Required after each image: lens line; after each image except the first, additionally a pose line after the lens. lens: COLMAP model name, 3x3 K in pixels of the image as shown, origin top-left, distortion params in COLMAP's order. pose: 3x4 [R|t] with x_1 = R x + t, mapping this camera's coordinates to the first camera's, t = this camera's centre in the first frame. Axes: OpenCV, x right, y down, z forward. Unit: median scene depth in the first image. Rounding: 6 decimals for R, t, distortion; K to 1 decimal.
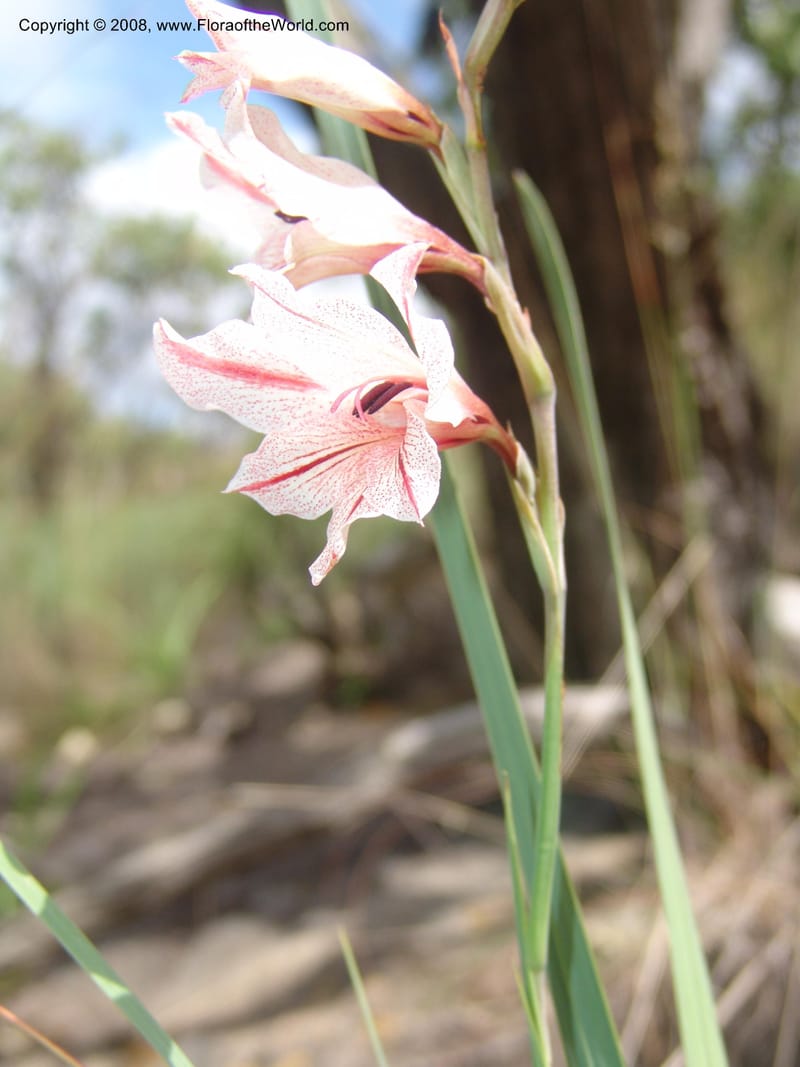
lens RADIAL K [[1670.3, 0, 400.0], [0, 1670.3, 533.5], [0, 0, 1]] dist [-0.139105, -0.093146]
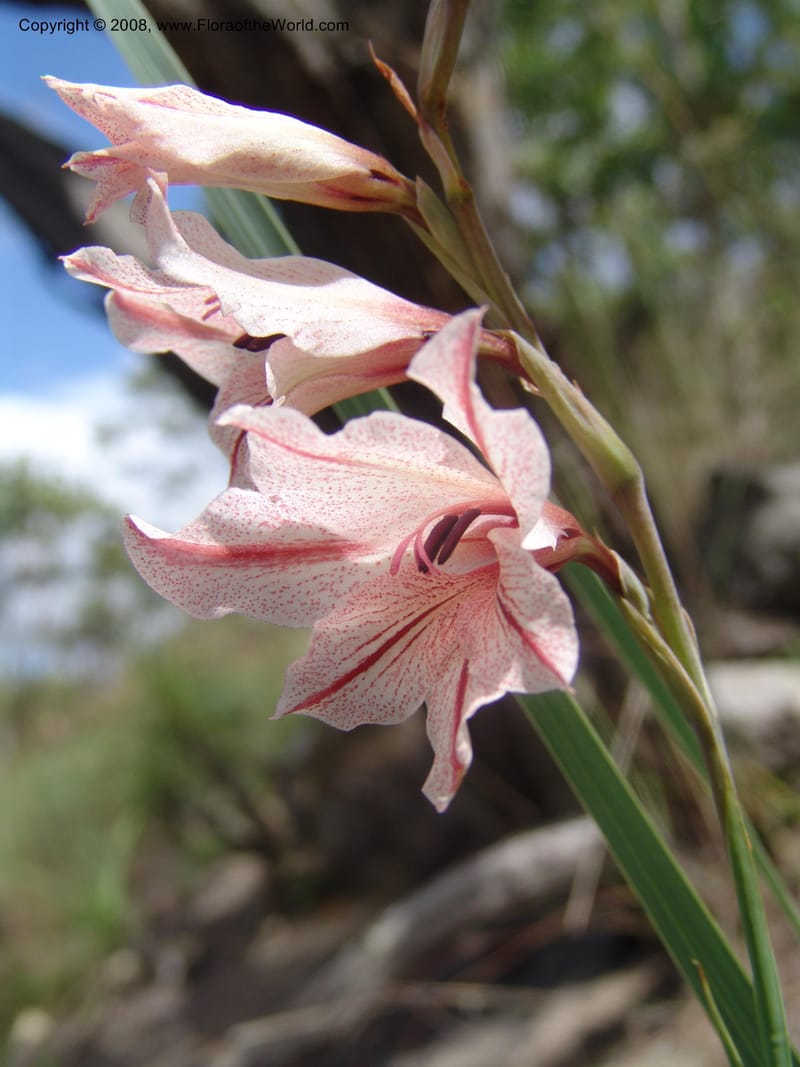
lens RADIAL K [[1618.7, 0, 400.0], [0, 1618.7, 533.5], [0, 0, 1]] dist [-0.202295, -0.116281]
pose [[0.962038, -0.263851, 0.069752, -0.079828], [0.268870, 0.960143, -0.076390, -0.034027], [-0.046816, 0.092244, 0.994635, 0.283607]]
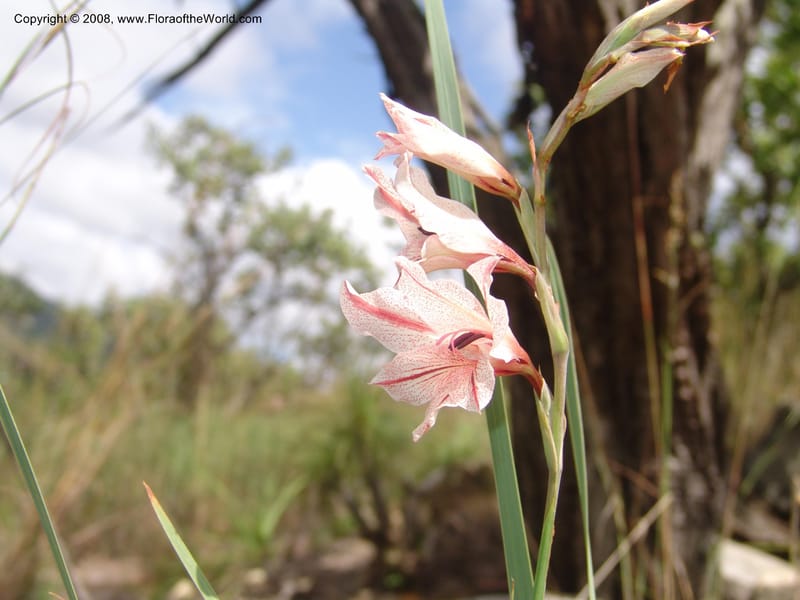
lens RADIAL K [[1210.0, 0, 333.9], [0, 1210.0, 326.0], [0, 0, 1]] dist [0.032992, 0.006227]
pose [[0.986006, 0.124262, -0.111134, -0.008976], [-0.135030, 0.986252, -0.095261, 0.040992], [0.097768, 0.108934, 0.989229, -0.253614]]
